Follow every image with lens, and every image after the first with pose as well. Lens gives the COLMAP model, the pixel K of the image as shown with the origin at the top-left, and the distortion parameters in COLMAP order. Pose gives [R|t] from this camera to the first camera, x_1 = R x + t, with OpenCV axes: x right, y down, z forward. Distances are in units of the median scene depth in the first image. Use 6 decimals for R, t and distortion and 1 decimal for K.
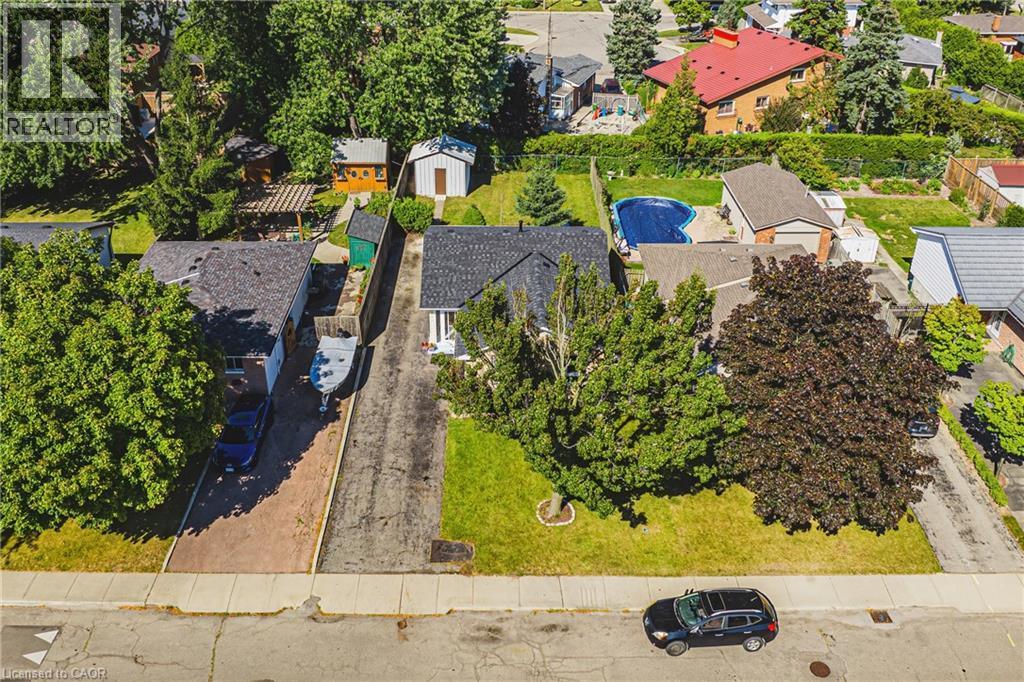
lens RADIAL K [[894.7, 0, 508.1], [0, 894.7, 337.0], [0, 0, 1]] dist [-0.023796, -0.026036]
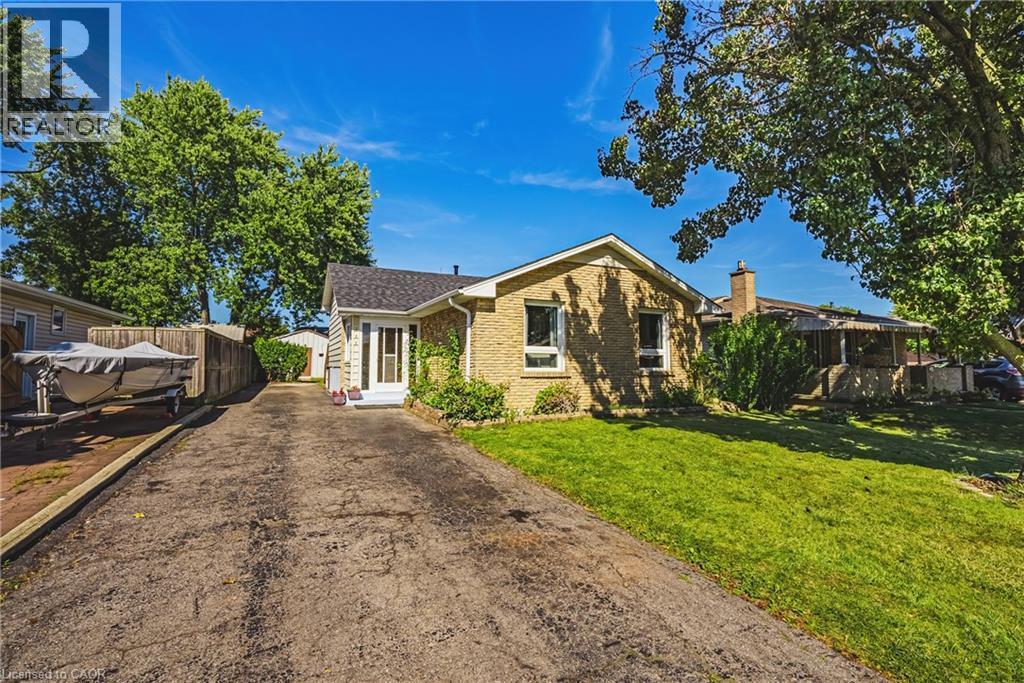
lens RADIAL K [[449.1, 0, 514.3], [0, 449.1, 344.3], [0, 0, 1]] dist [0.000400, 0.000002]
pose [[0.900439, 0.008311, 0.434902, -0.100744], [0.229640, 0.840051, -0.491509, 0.125176], [-0.369425, 0.542444, 0.754506, 0.627270]]
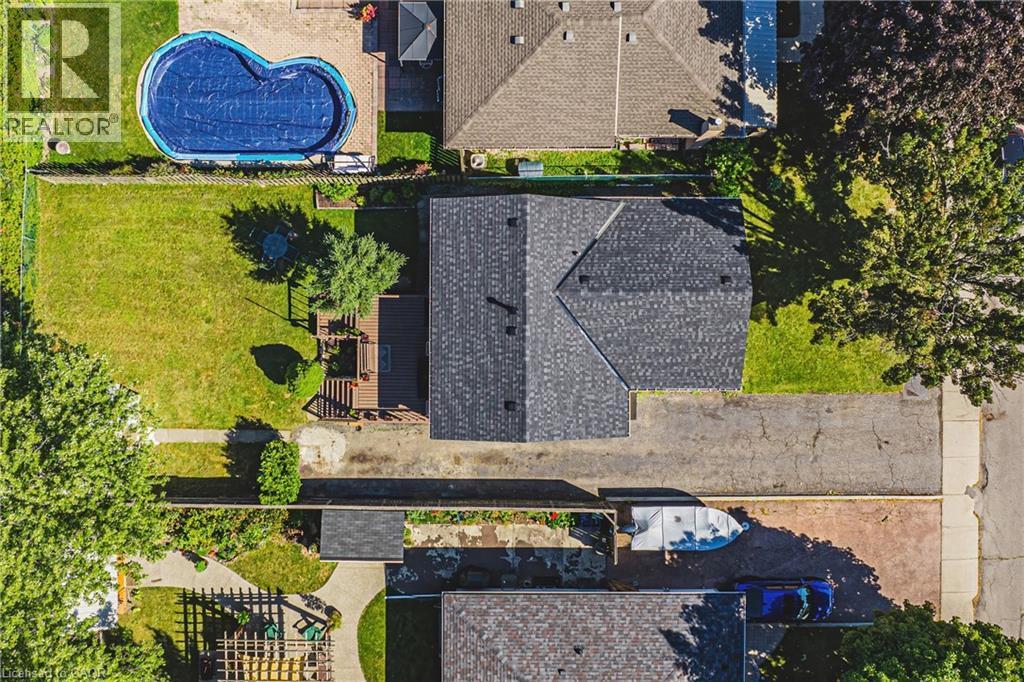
lens RADIAL K [[894.7, 0, 511.8], [0, 894.7, 340.6], [0, 0, 1]] dist [-0.023796, -0.026036]
pose [[0.010506, -0.999887, 0.010756, -0.017207], [0.501990, 0.014577, 0.864751, -0.661988], [-0.864810, -0.003686, 0.502086, 0.562983]]
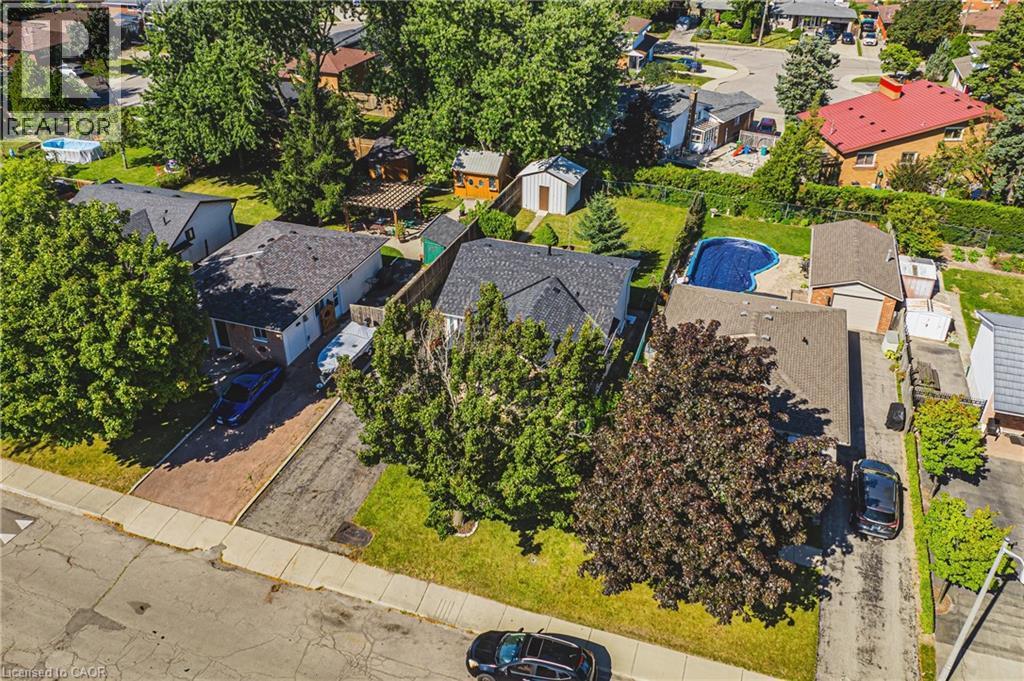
lens RADIAL K [[809.2, 0, 516.8], [0, 809.2, 345.6], [0, 0, 1]] dist [-0.029640, -0.015480]
pose [[0.943309, 0.172631, -0.283490, 0.235775], [-0.167357, 0.984962, 0.042914, -0.041891], [0.286635, 0.006963, 0.958014, 0.069959]]
